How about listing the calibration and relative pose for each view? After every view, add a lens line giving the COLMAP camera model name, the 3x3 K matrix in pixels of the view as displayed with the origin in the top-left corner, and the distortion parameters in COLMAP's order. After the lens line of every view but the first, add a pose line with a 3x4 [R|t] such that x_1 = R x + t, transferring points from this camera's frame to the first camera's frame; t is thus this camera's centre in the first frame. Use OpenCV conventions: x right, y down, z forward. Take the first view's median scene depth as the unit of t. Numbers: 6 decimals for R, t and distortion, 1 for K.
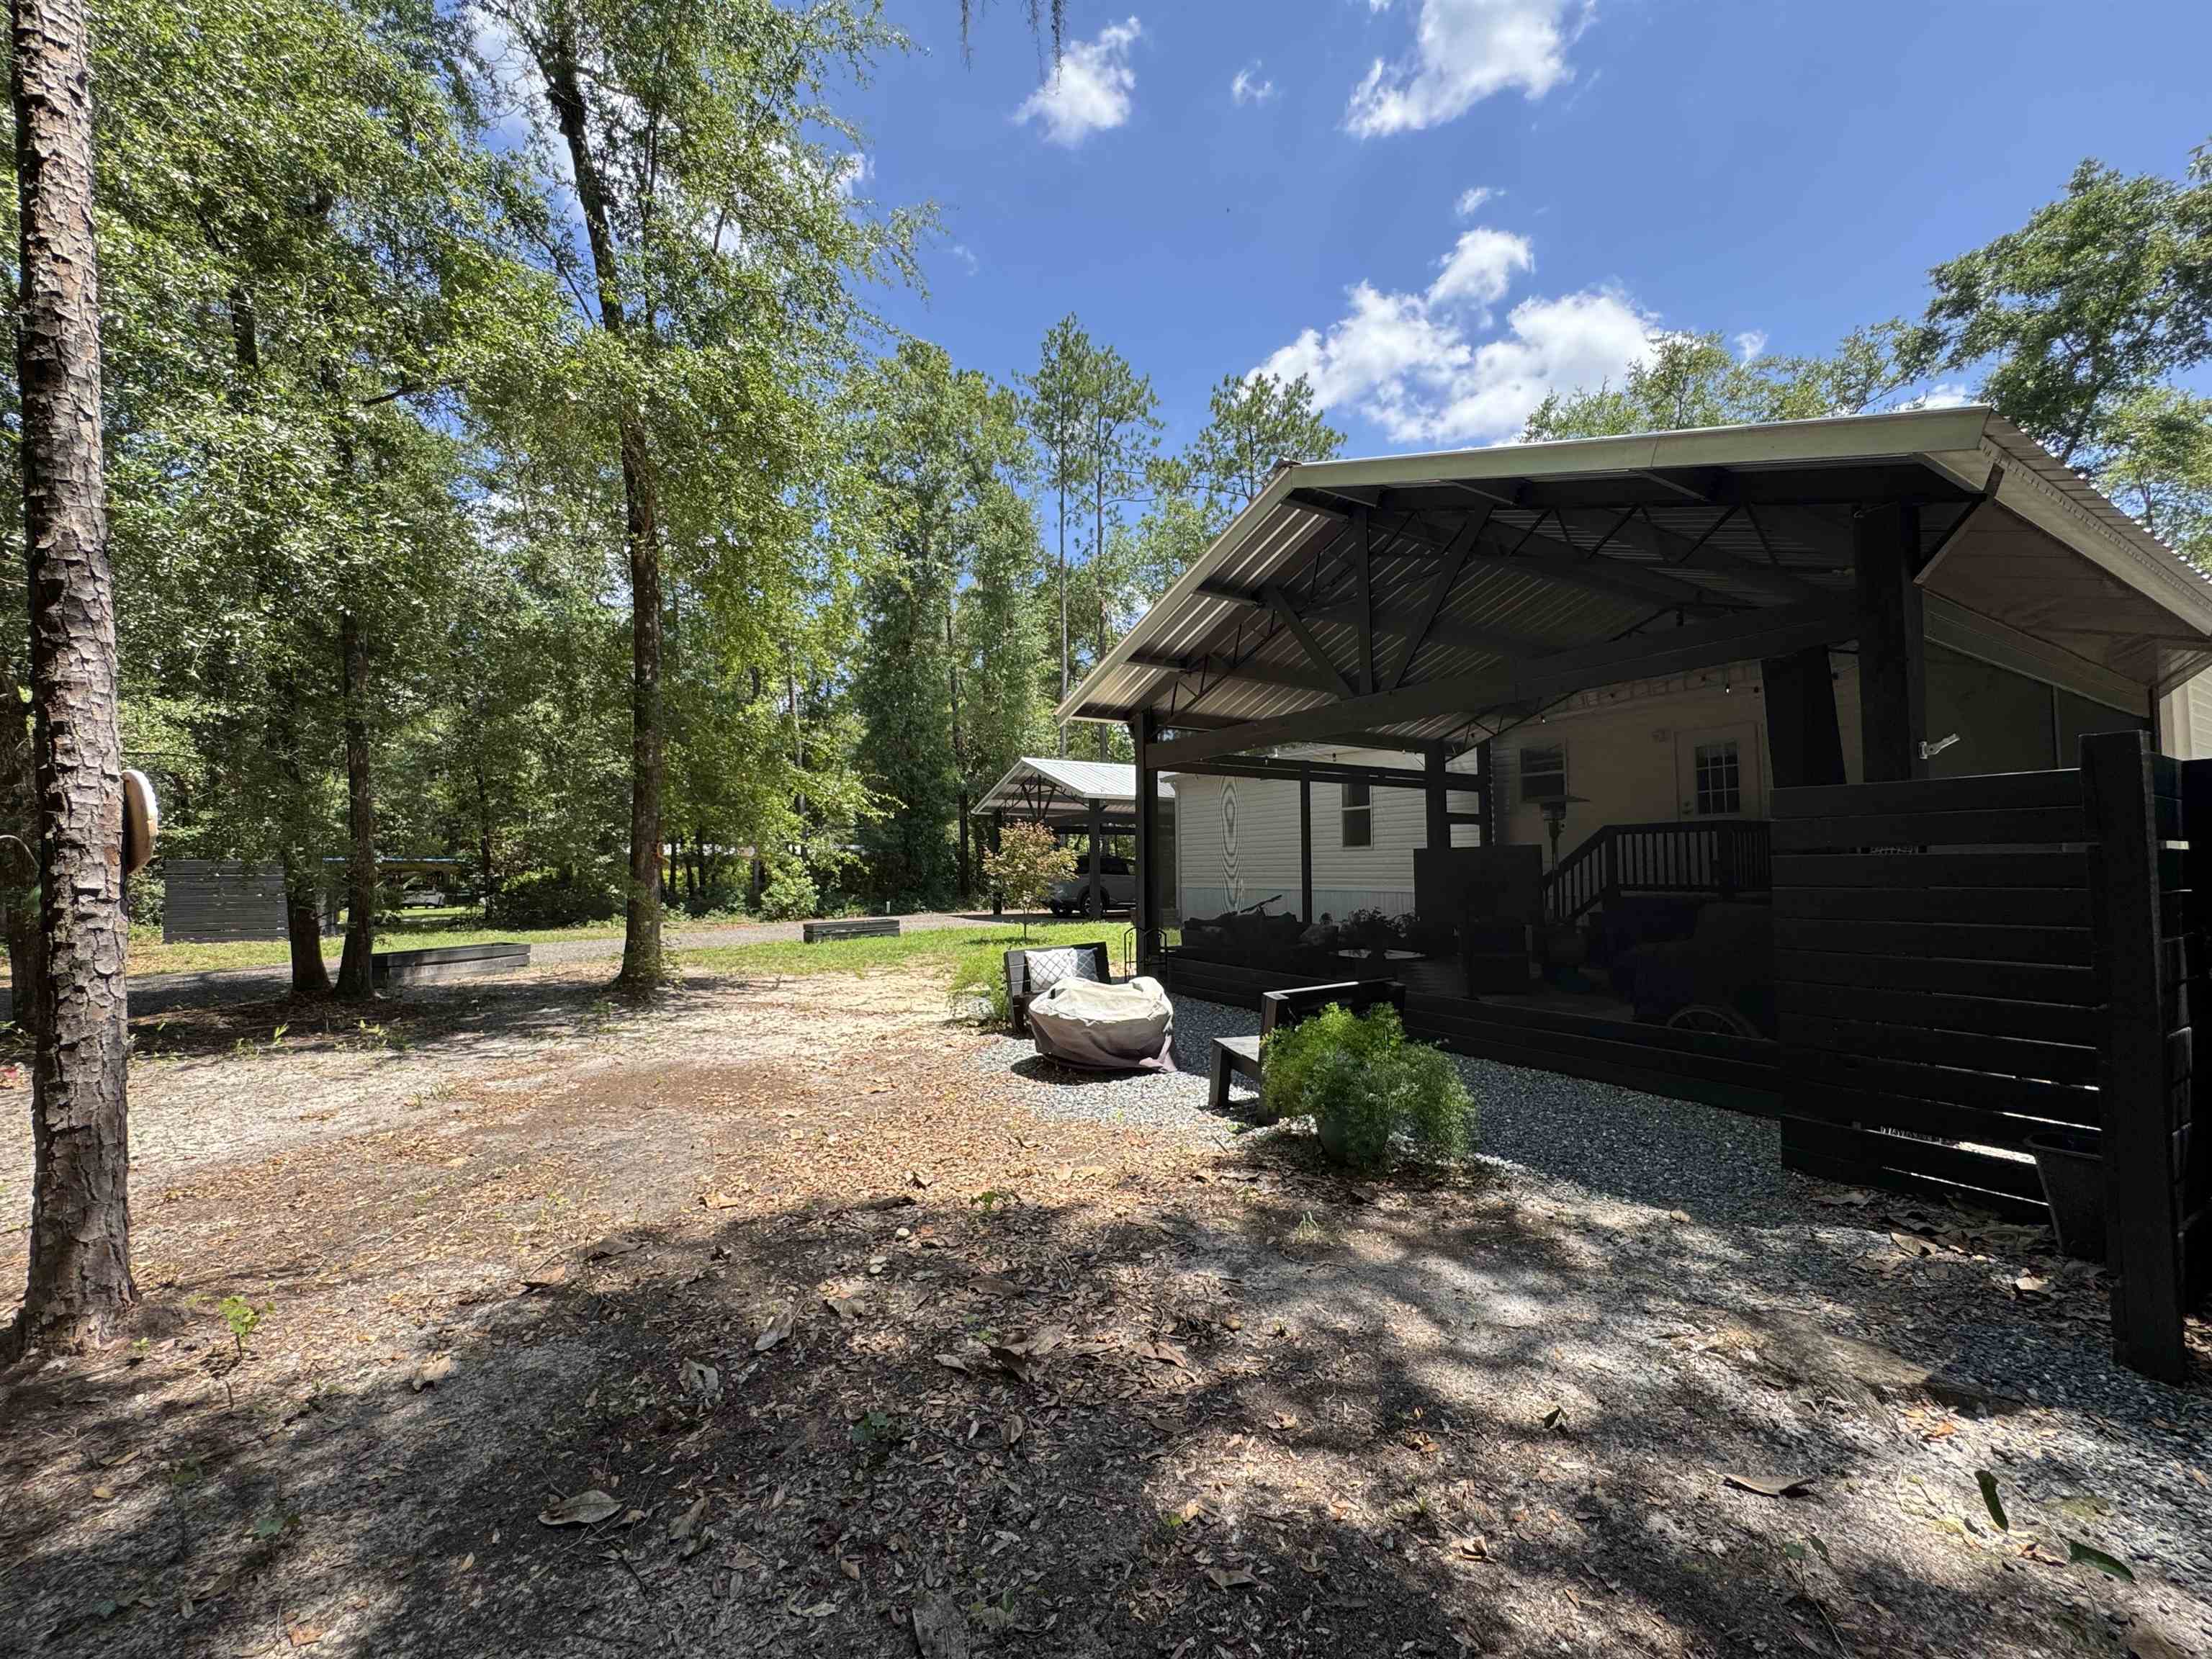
lens RADIAL K [[895.6, 0, 1106.0], [0, 895.6, 829.5], [0, 0, 1]] dist [0.000273, -0.000027]
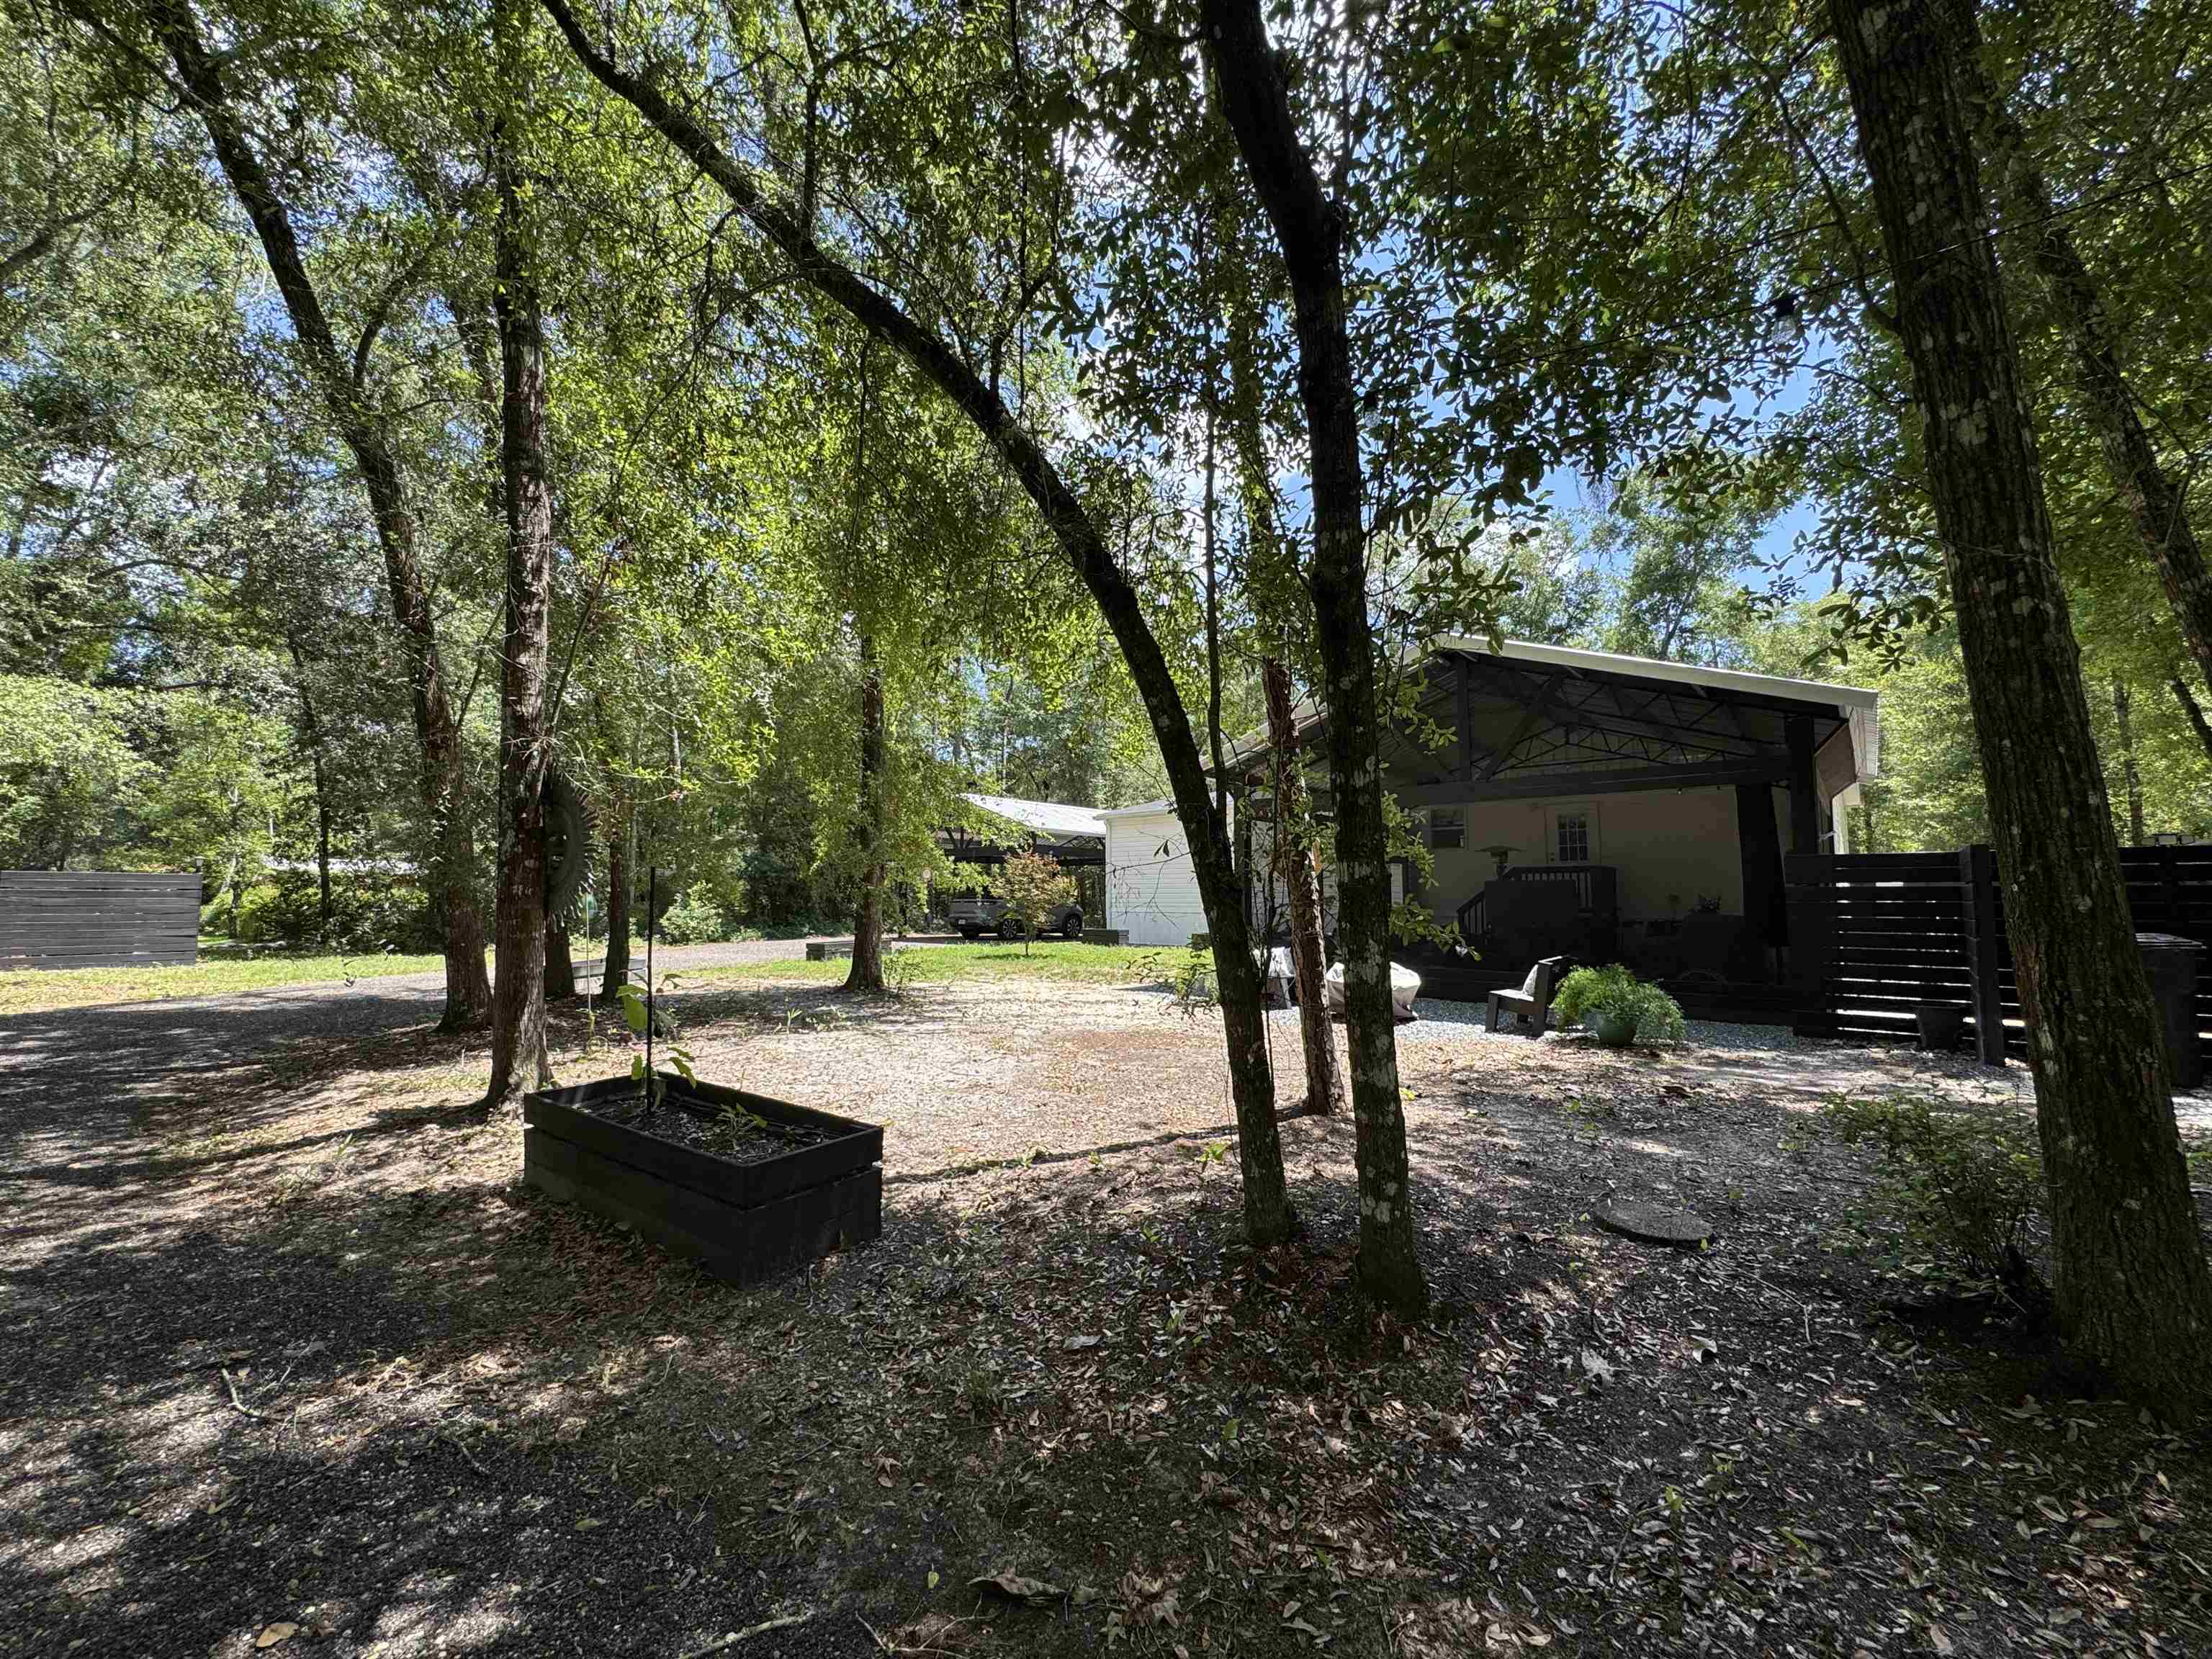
lens RADIAL K [[895.6, 0, 1106.0], [0, 895.6, 829.5], [0, 0, 1]] dist [0.000273, -0.000027]
pose [[0.951384, 0.033794, 0.306148, -0.512936], [-0.023494, 0.999029, -0.037265, 0.003800], [-0.307110, 0.028261, 0.951254, -0.183797]]
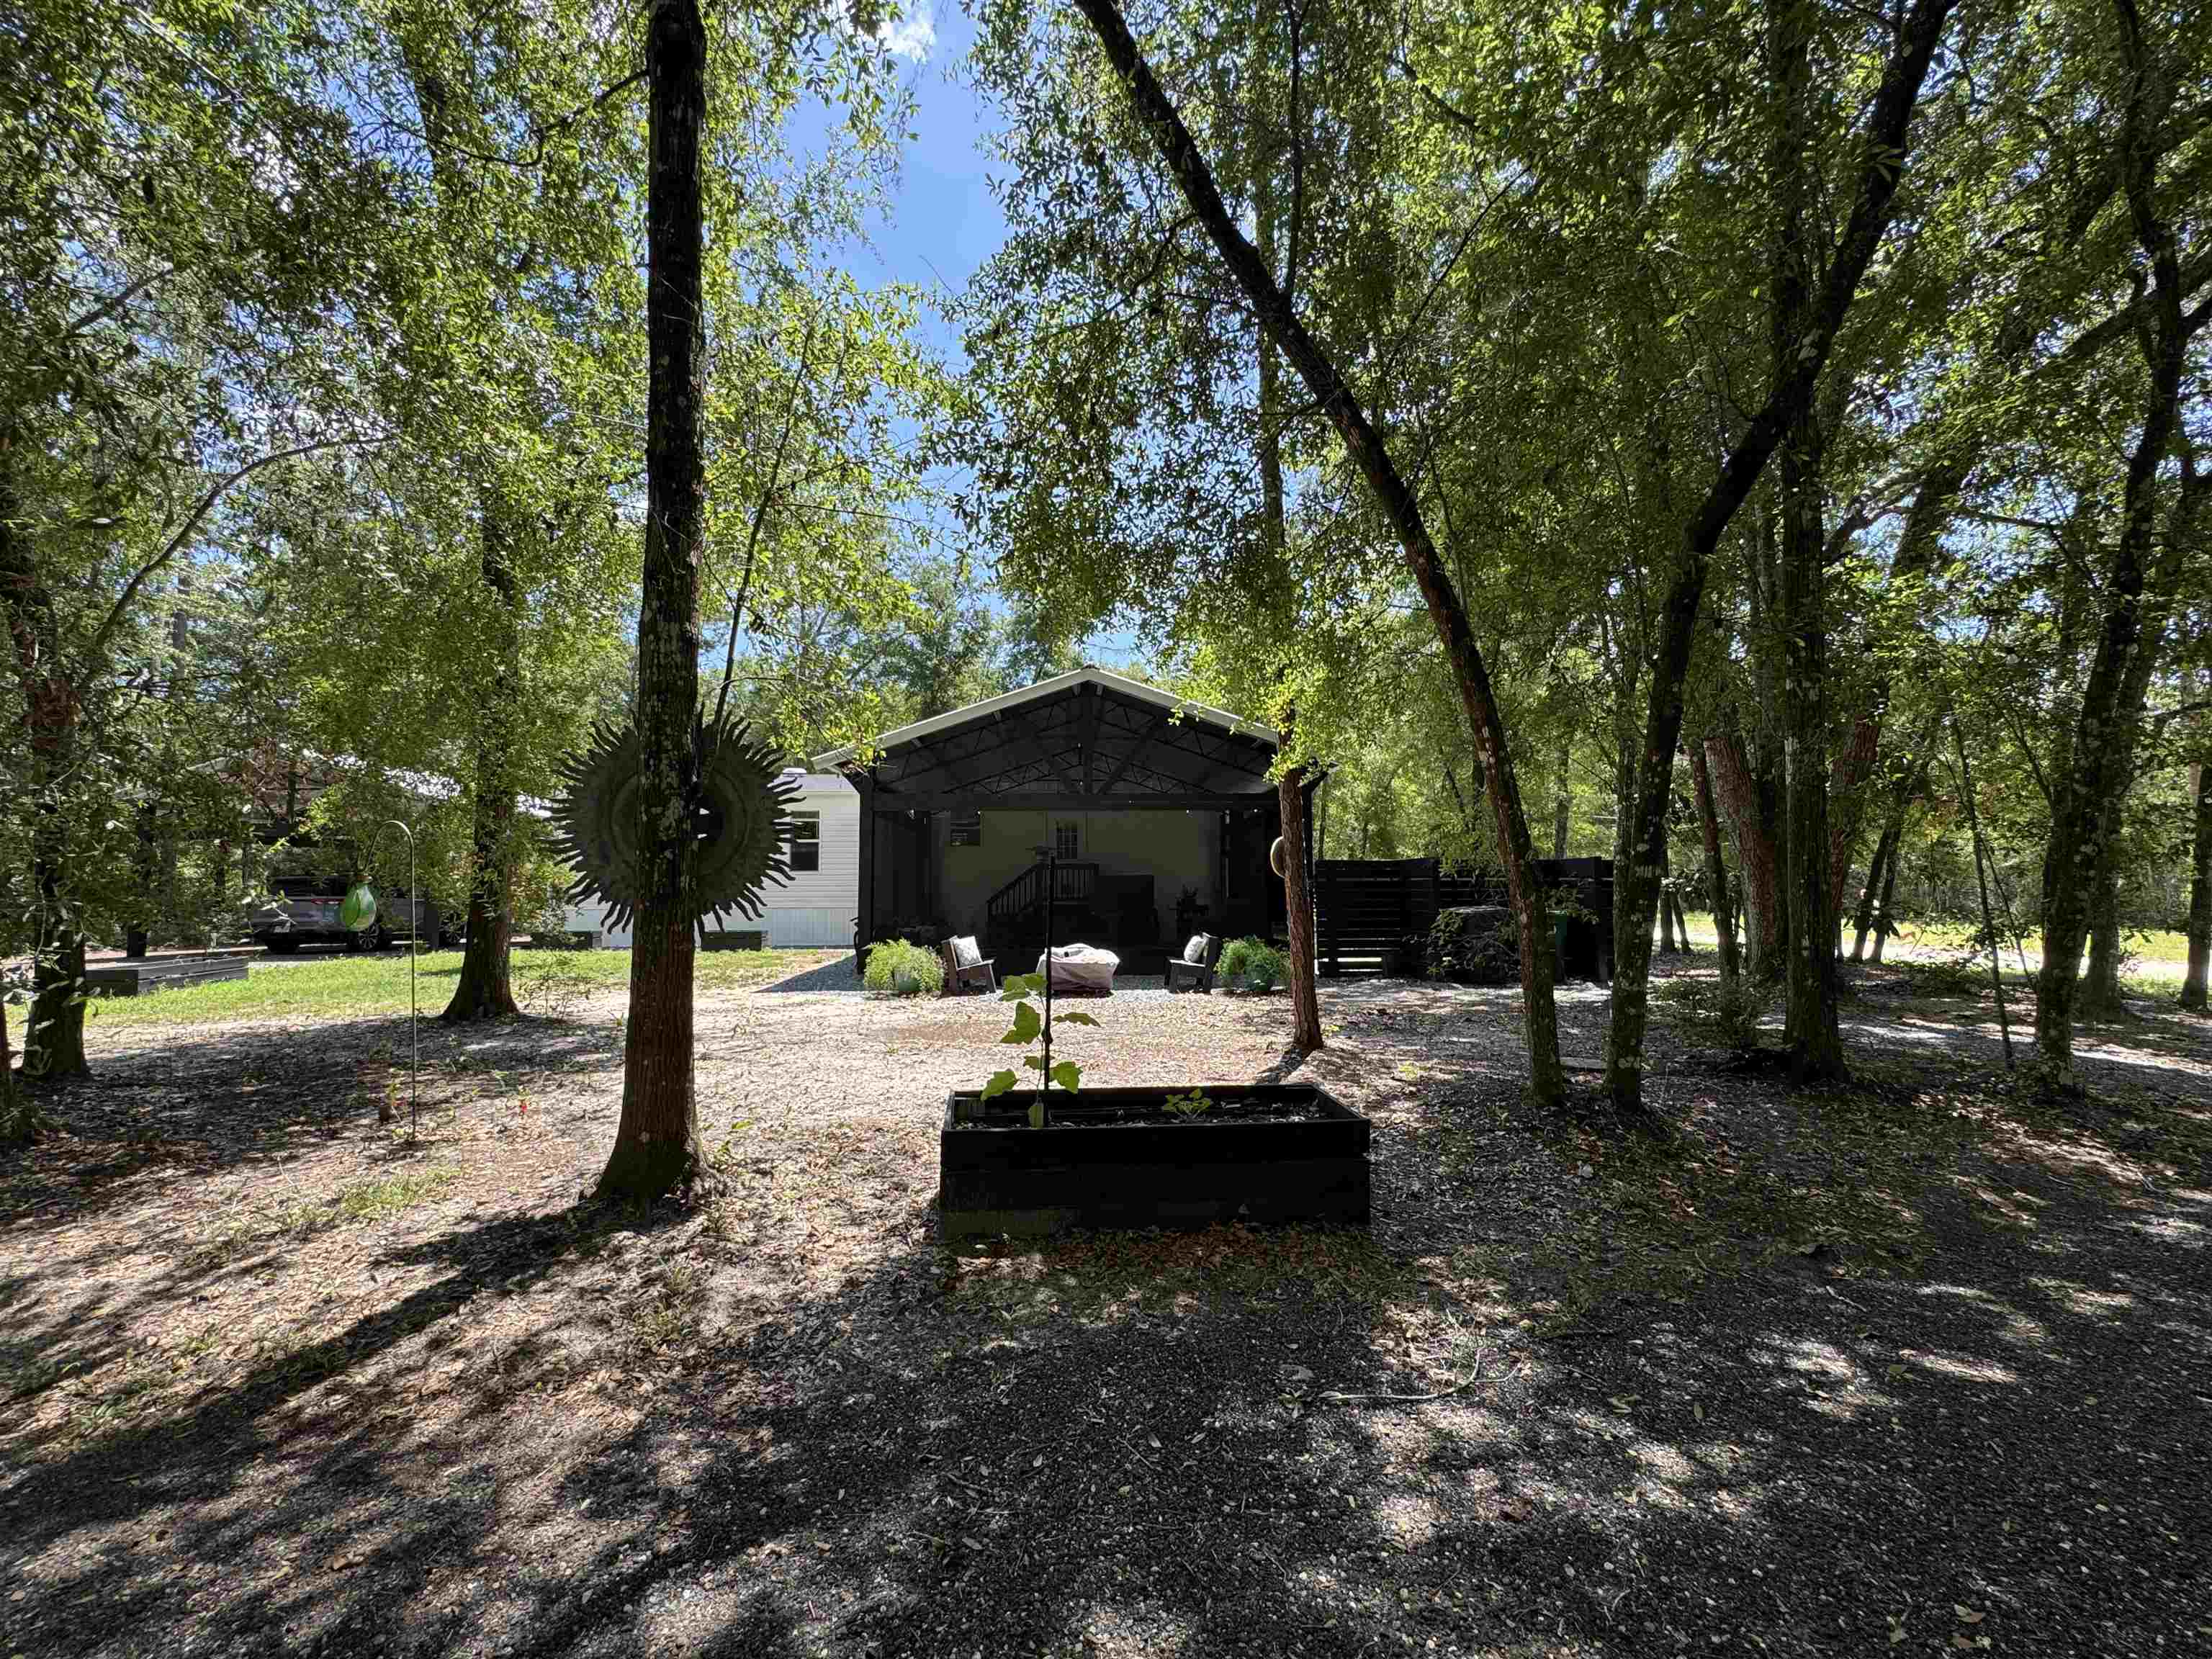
lens RADIAL K [[895.6, 0, 1106.0], [0, 895.6, 829.5], [0, 0, 1]] dist [0.000273, -0.000027]
pose [[0.454294, 0.065681, 0.888427, -0.913657], [-0.042094, 0.997747, -0.052238, 0.016507], [-0.889857, -0.013666, 0.456035, 0.083883]]
